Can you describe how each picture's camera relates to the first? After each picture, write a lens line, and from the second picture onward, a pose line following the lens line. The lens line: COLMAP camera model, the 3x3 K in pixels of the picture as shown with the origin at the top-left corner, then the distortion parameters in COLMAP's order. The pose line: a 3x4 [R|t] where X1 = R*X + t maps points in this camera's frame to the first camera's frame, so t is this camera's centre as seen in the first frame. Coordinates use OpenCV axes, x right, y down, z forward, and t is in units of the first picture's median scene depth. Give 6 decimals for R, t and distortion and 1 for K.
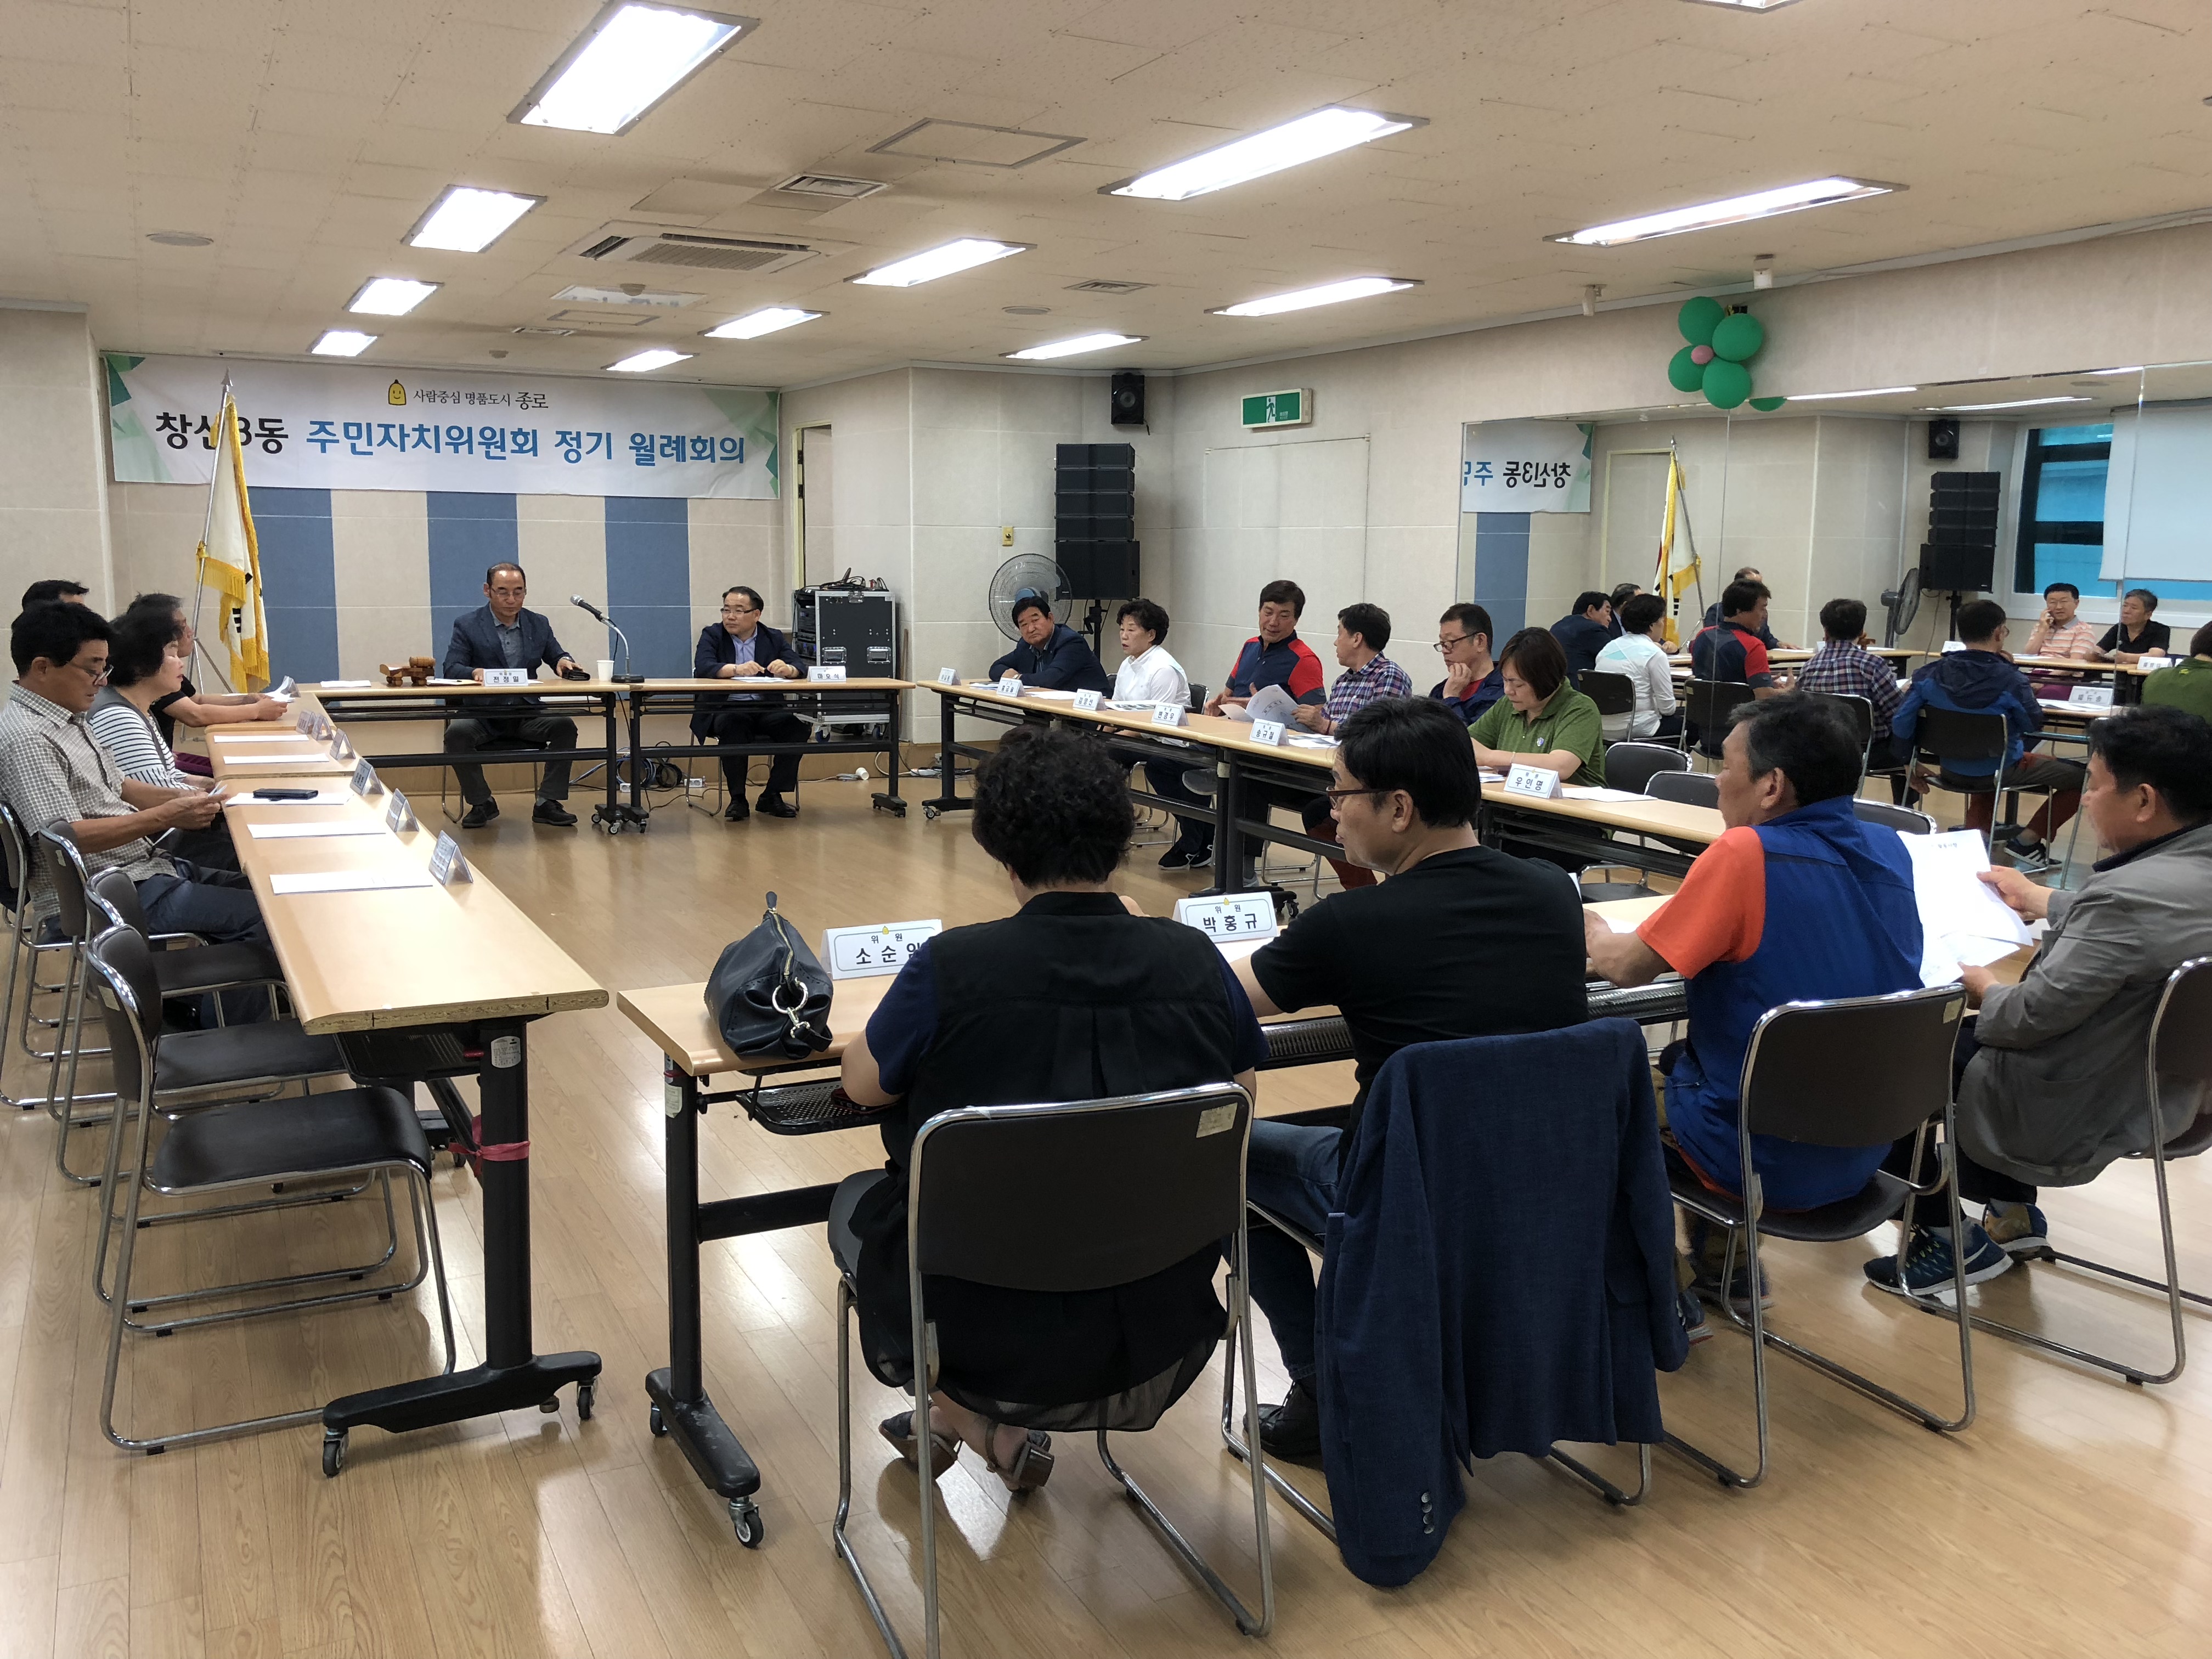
lens RADIAL K [[1792.7, 0, 1039.0], [0, 1792.7, 815.9], [0, 0, 1]] dist [0.016422, -0.036967]
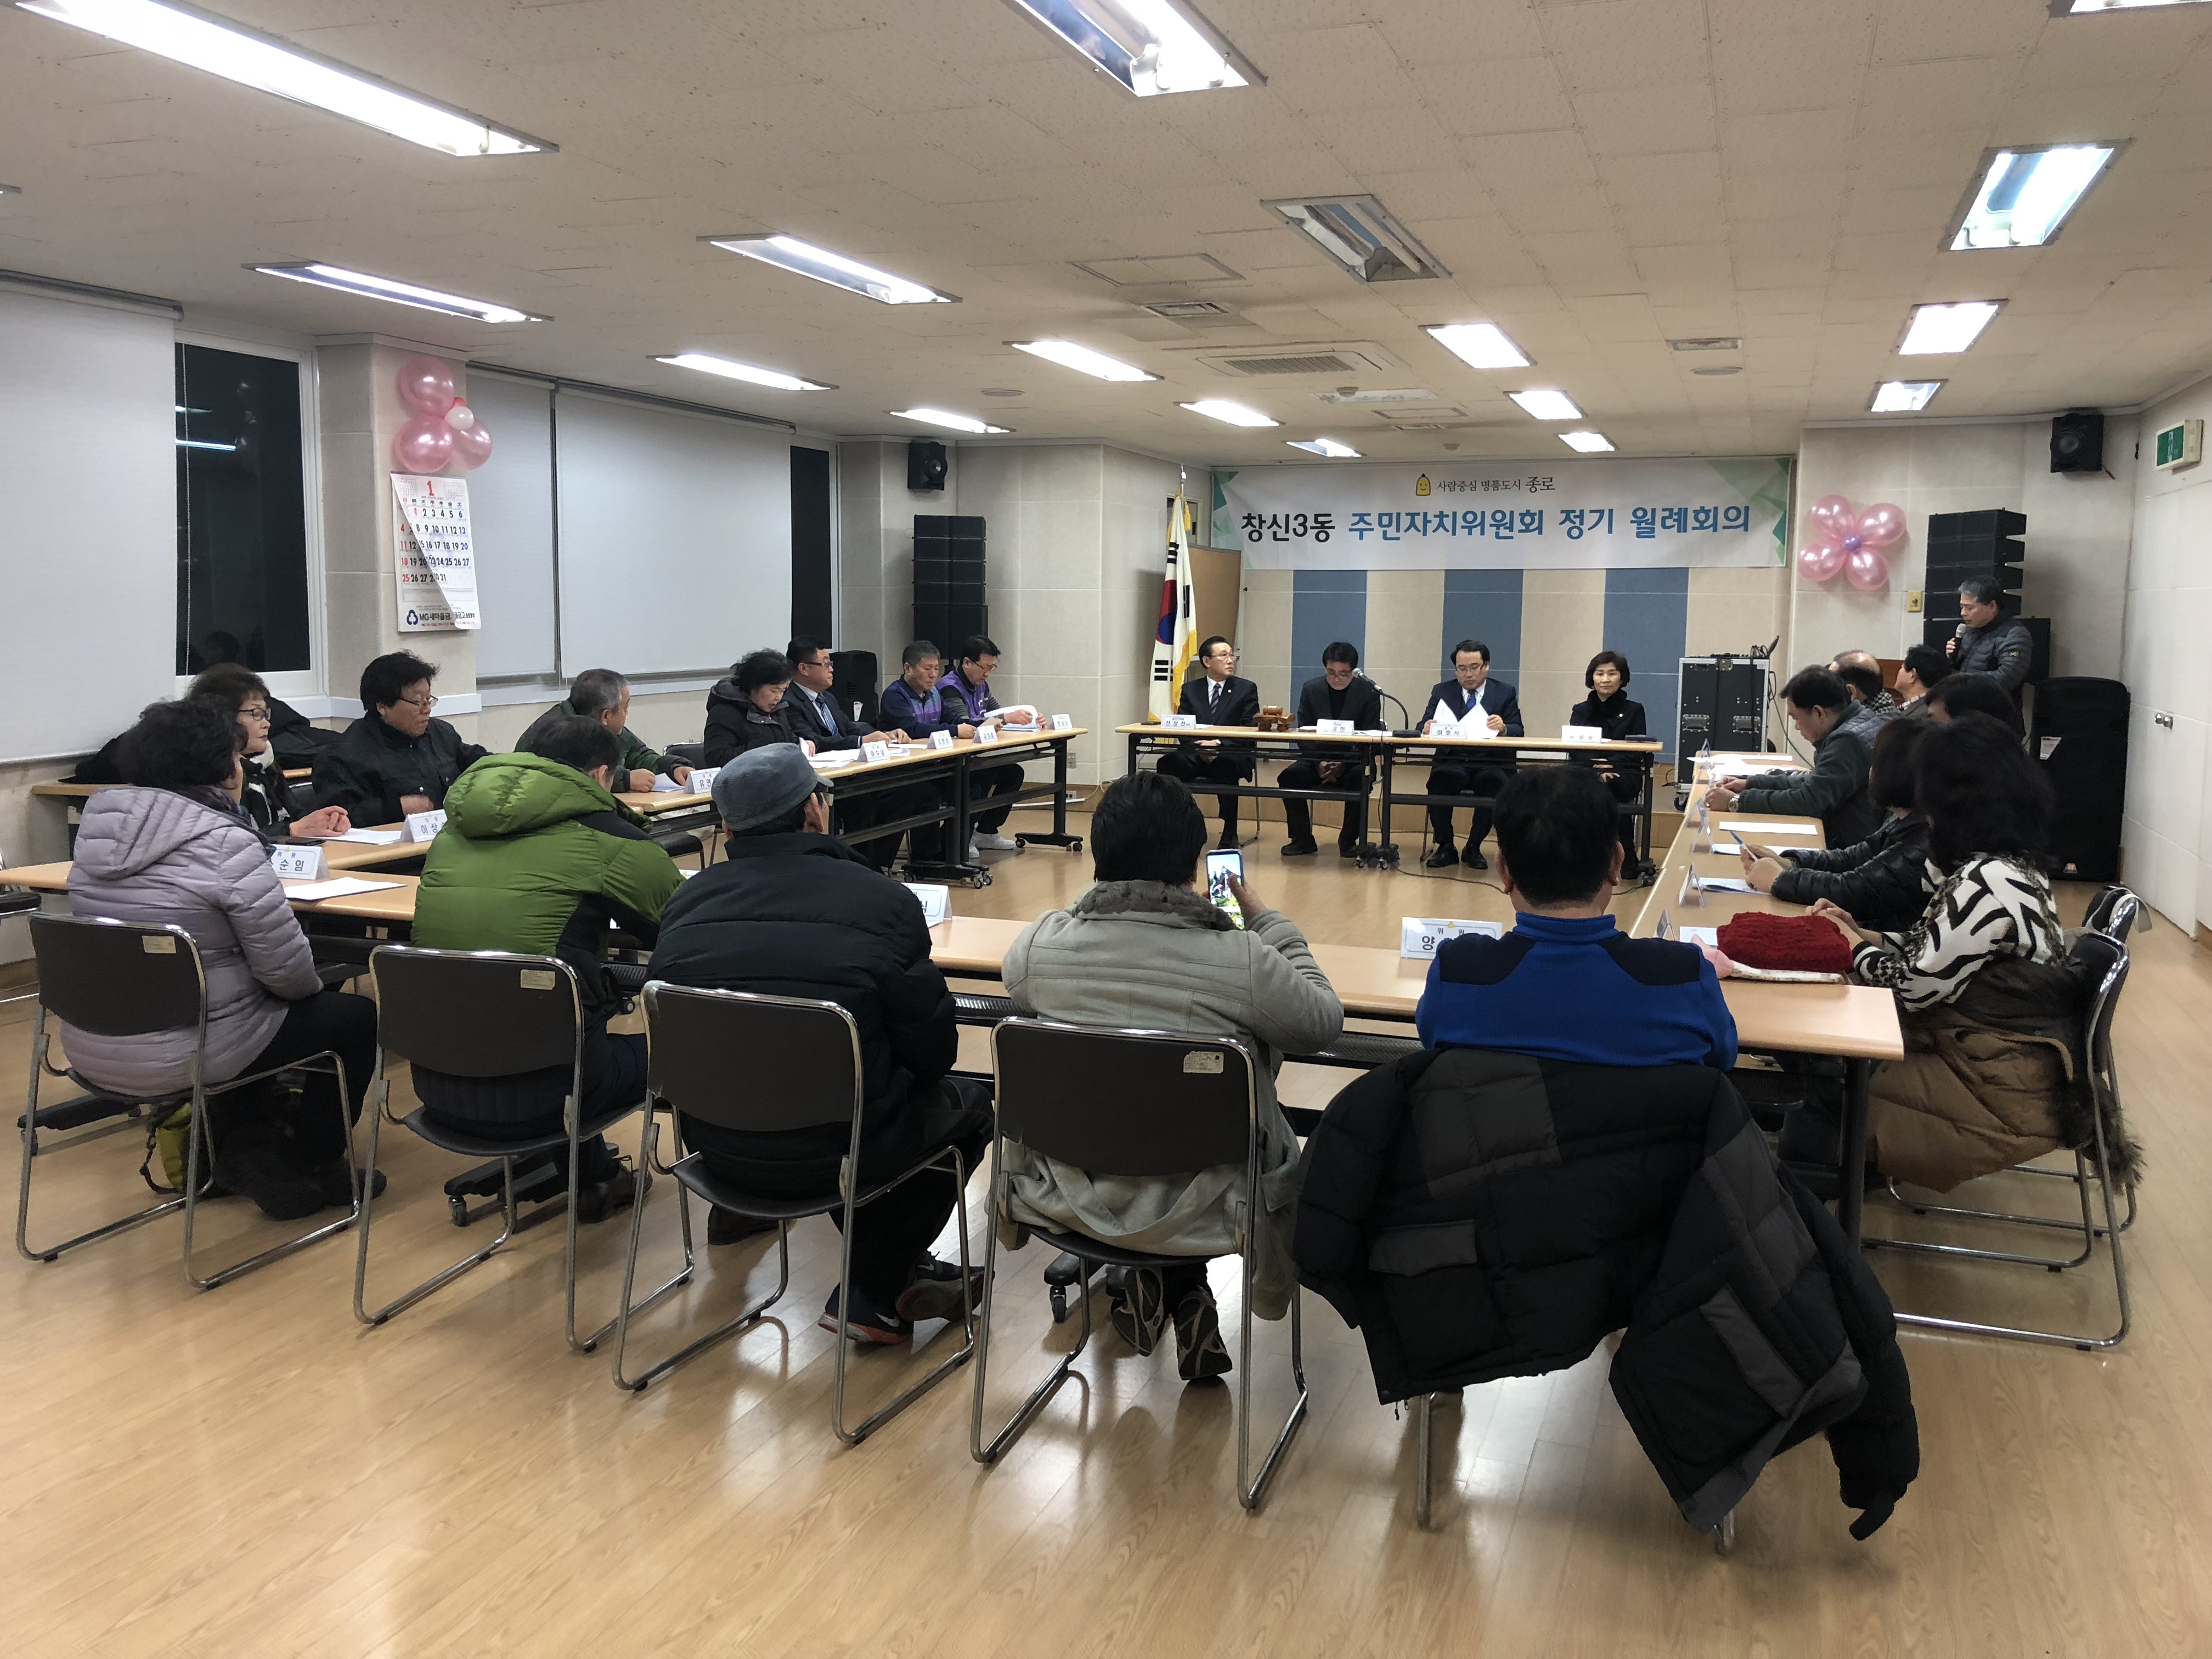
lens RADIAL K [[1792.7, 0, 1095.1], [0, 1792.7, 789.2], [0, 0, 1]] dist [0.016422, -0.036967]
pose [[0.669573, 0.065510, -0.739851, 0.390435], [-0.106487, 0.994279, -0.008333, -0.008888], [0.735073, 0.084365, 0.672719, 0.086504]]
